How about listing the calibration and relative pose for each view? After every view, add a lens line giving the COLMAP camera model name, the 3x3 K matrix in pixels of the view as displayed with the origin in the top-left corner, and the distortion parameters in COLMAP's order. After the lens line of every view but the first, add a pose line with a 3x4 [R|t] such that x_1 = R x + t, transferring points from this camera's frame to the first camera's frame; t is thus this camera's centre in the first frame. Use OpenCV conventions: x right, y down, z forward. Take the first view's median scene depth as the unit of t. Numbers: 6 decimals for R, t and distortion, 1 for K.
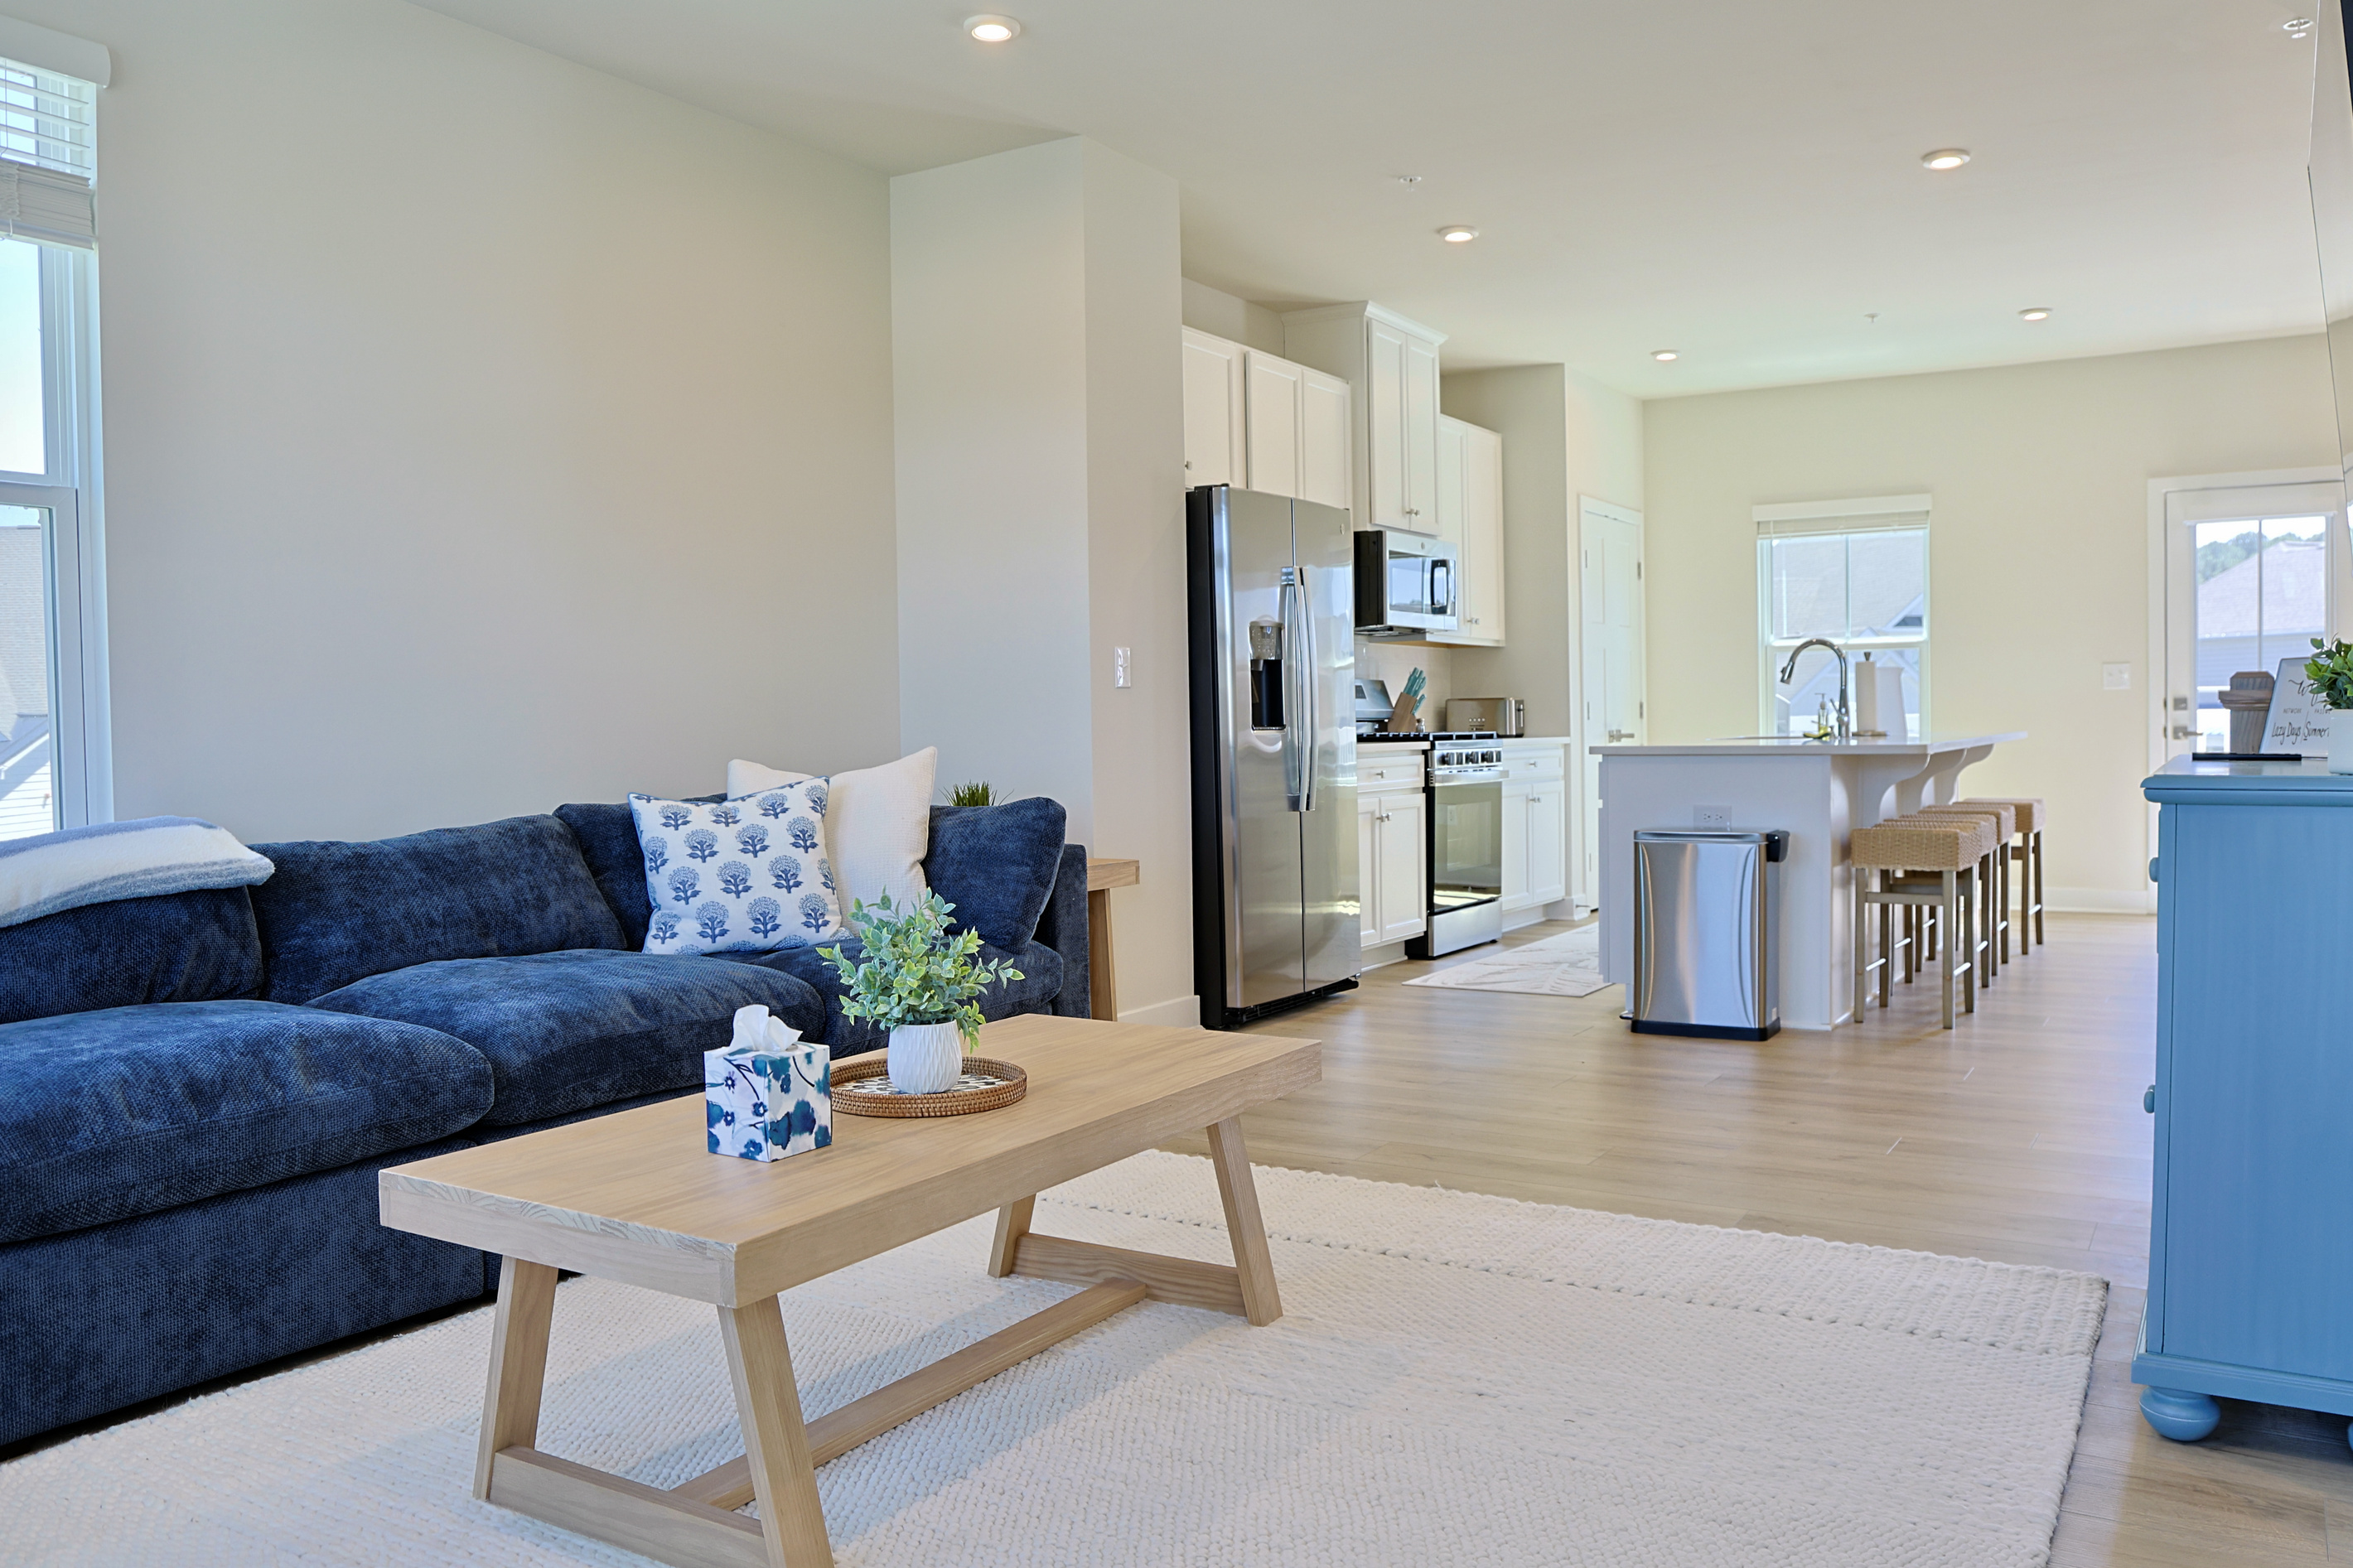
lens RADIAL K [[1787.7, 0, 1176.5], [0, 1787.7, 784.0], [0, 0, 1]] dist [-0.069022, 0.003804]
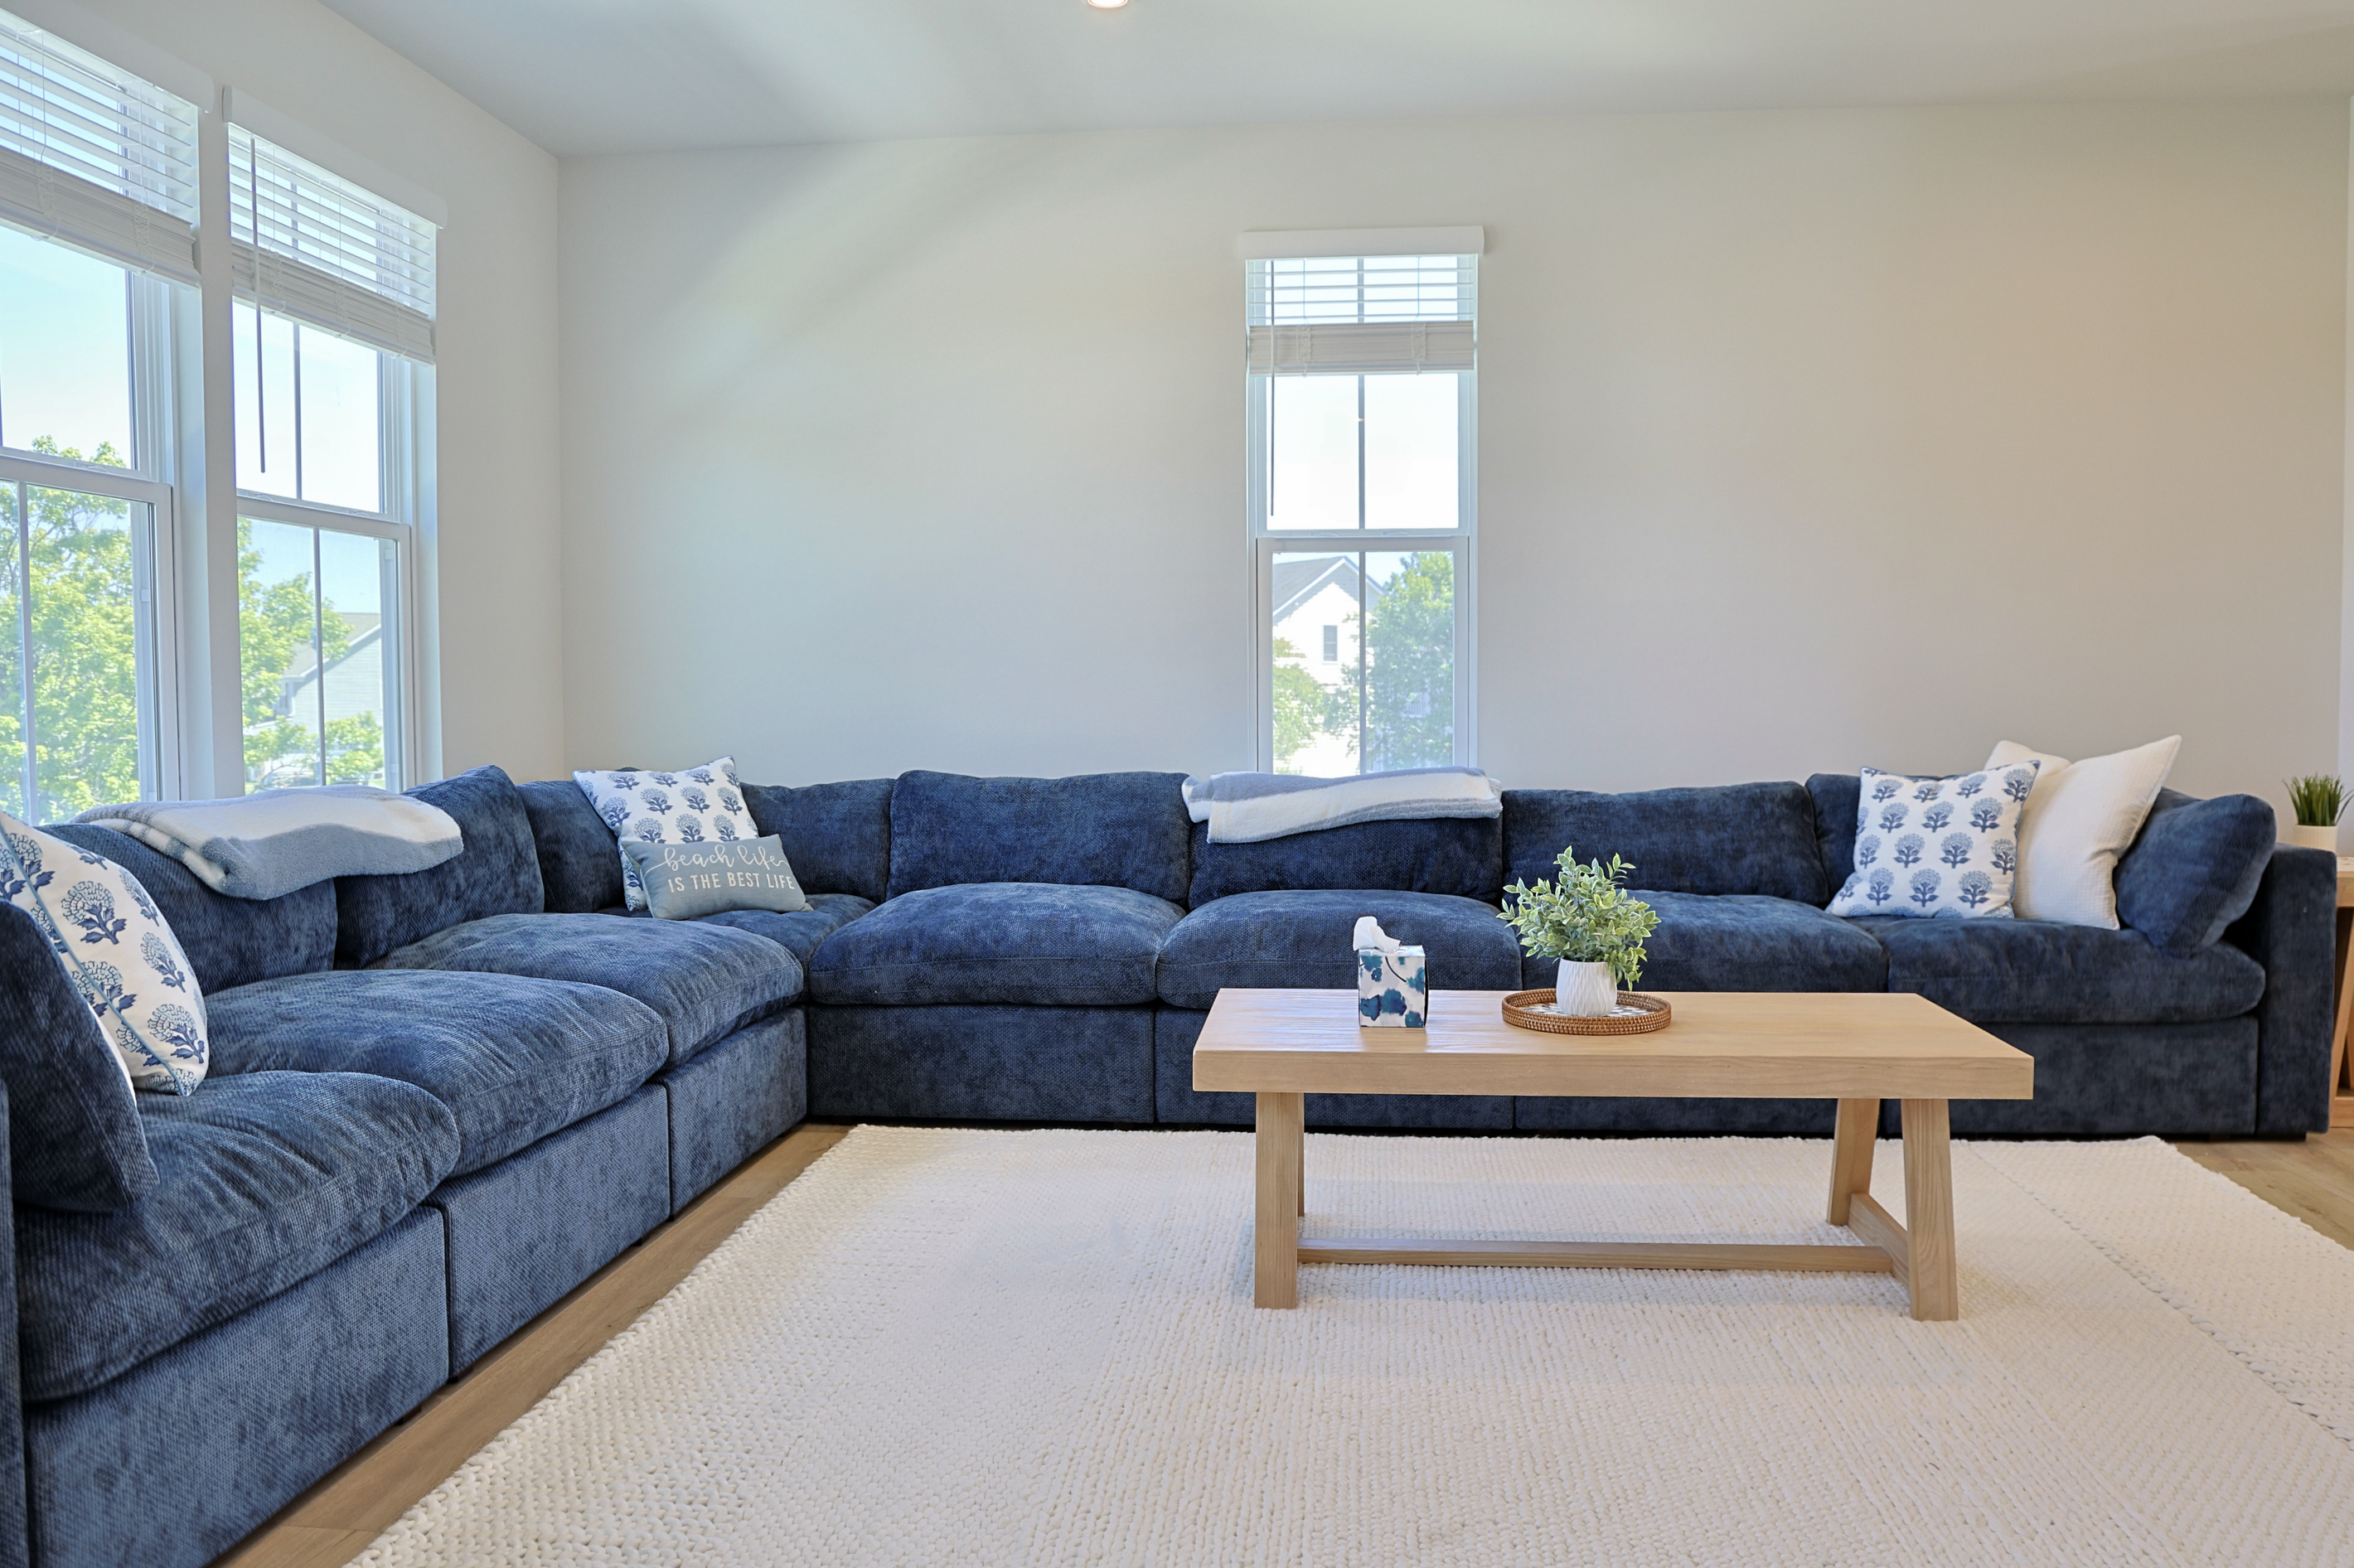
lens RADIAL K [[1723.5, 0, 1165.9], [0, 1723.5, 796.9], [0, 0, 1]] dist [-0.089334, 0.049638]
pose [[0.433147, 0.064729, -0.898996, 0.348097], [-0.032354, 0.997892, 0.056261, -0.016513], [0.900742, 0.004717, 0.434328, 0.095243]]
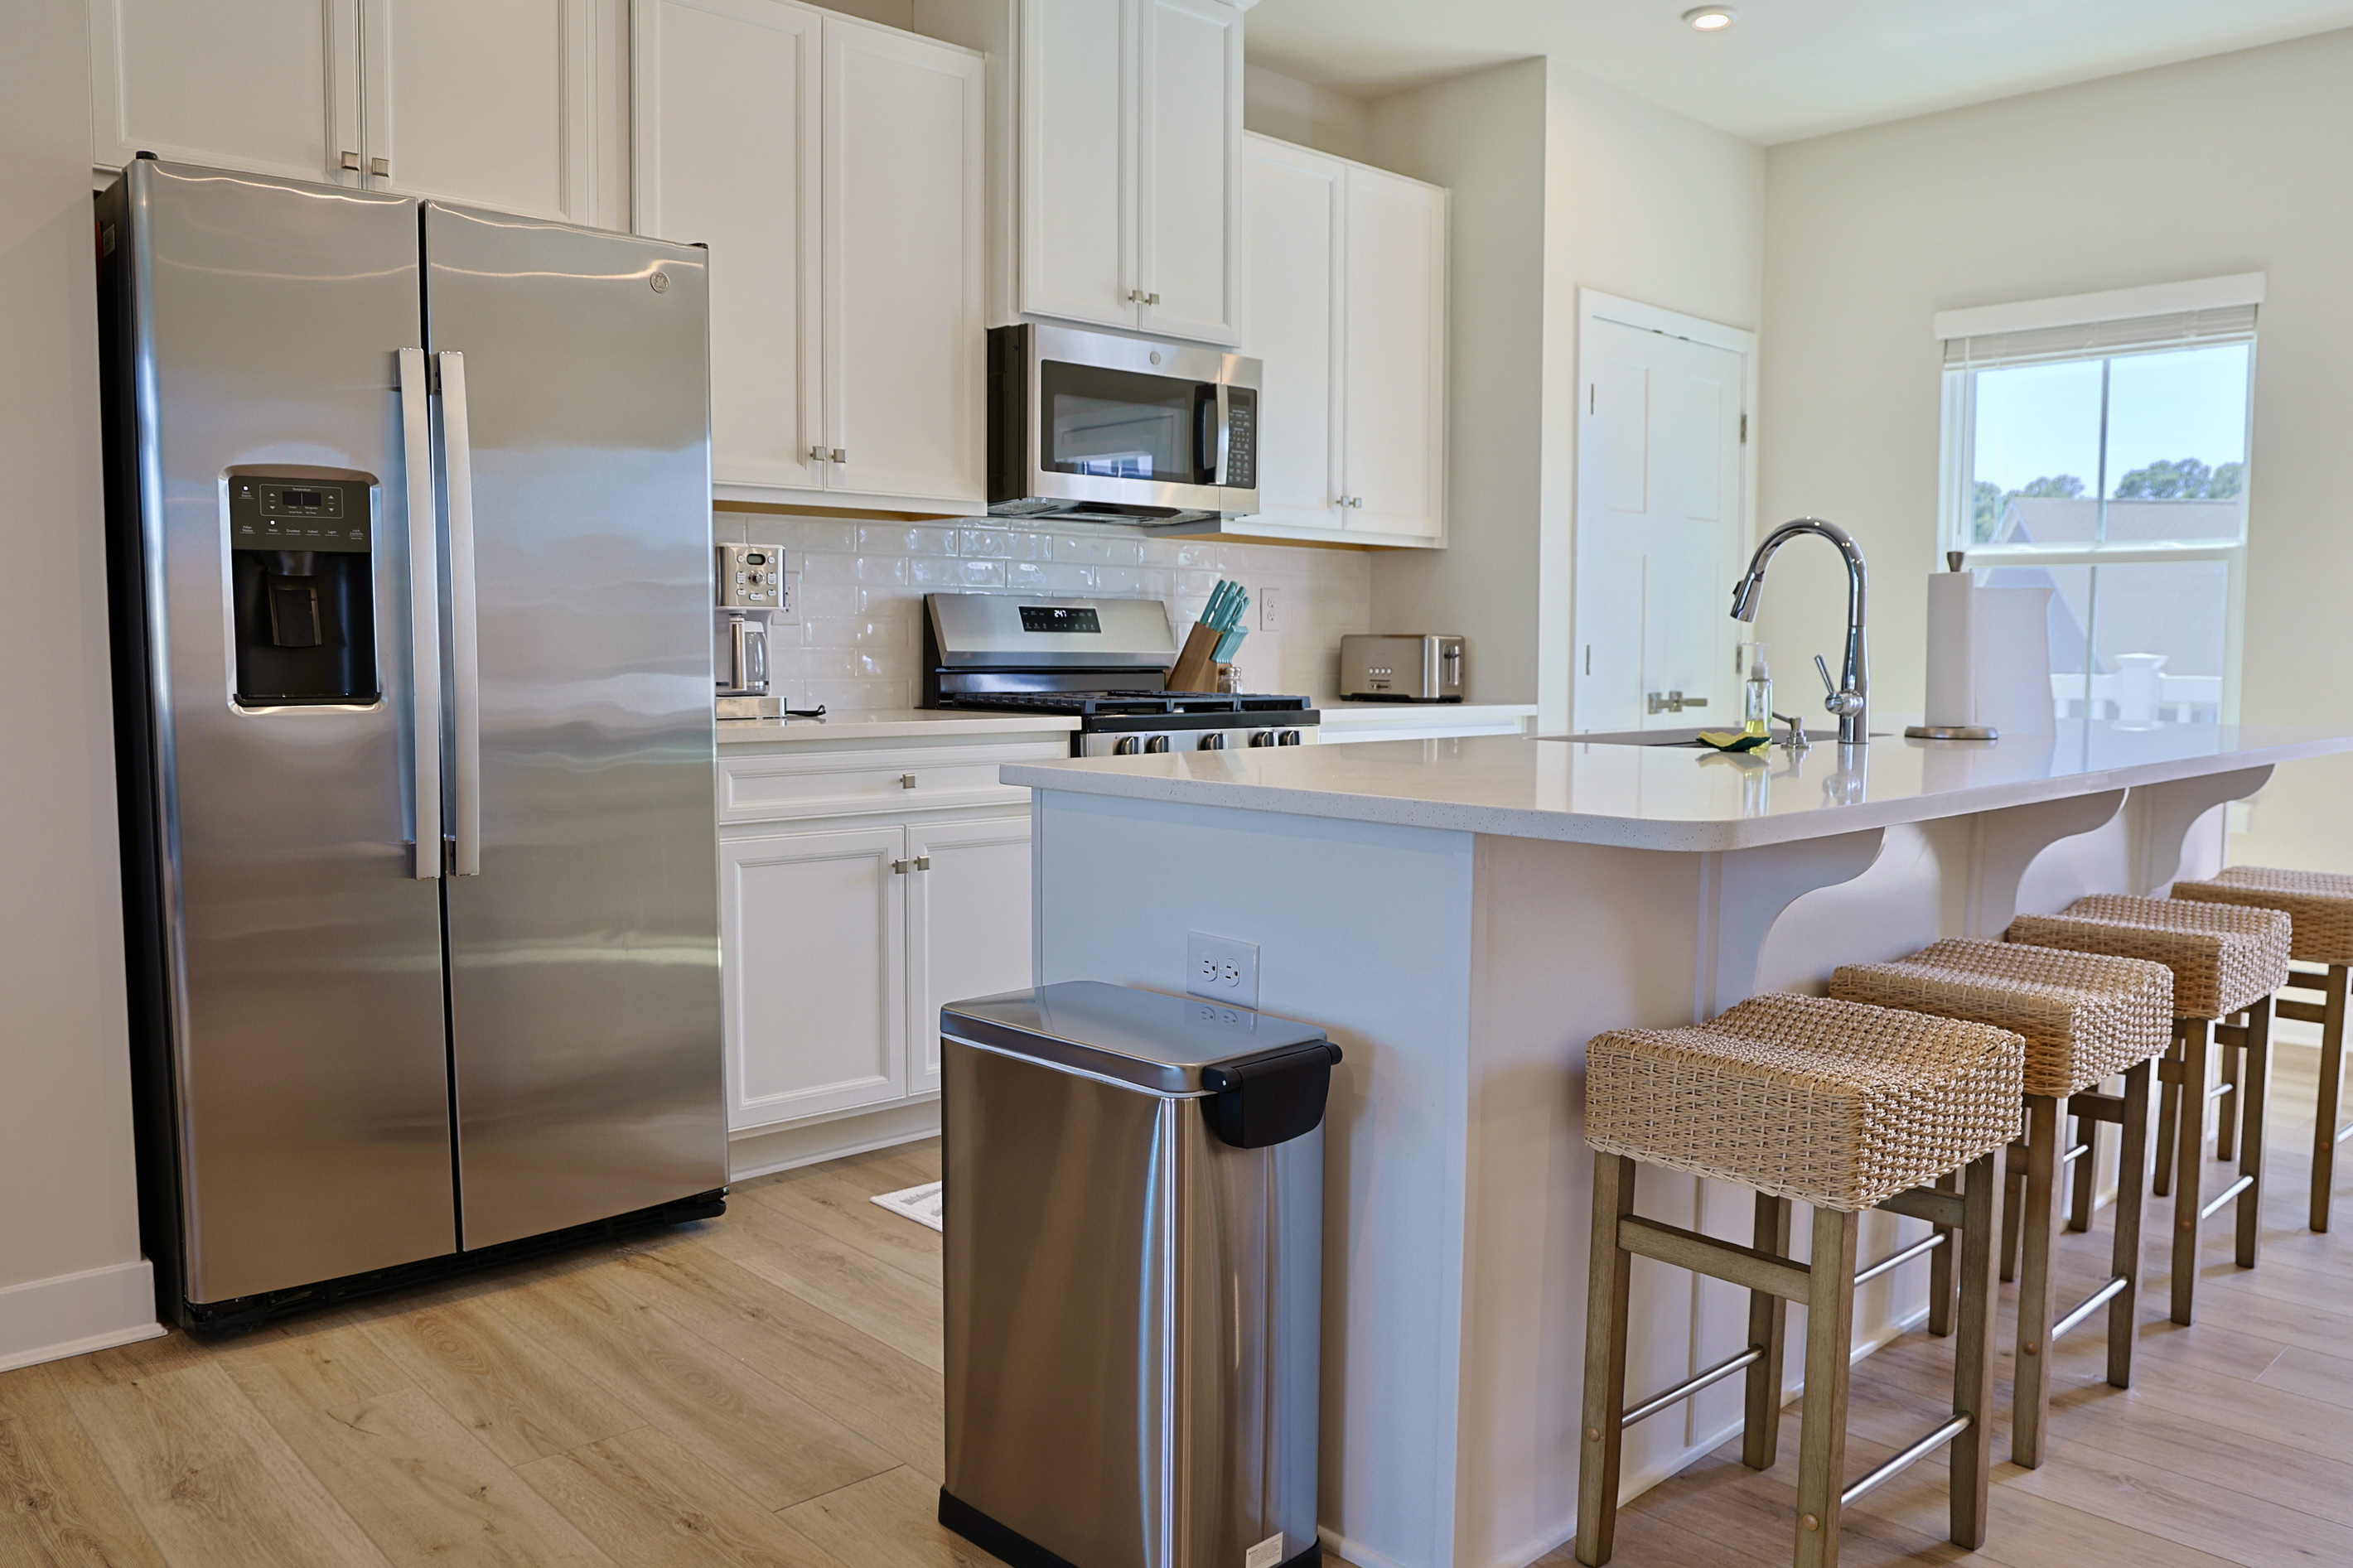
lens RADIAL K [[1722.7, 0, 1165.4], [0, 1722.7, 796.9], [0, 0, 1]] dist [-0.089334, 0.049638]
pose [[0.964075, 0.044520, -0.261874, 0.386118], [-0.030207, 0.997834, 0.058434, -0.039034], [0.263908, -0.048425, 0.963331, 0.652770]]
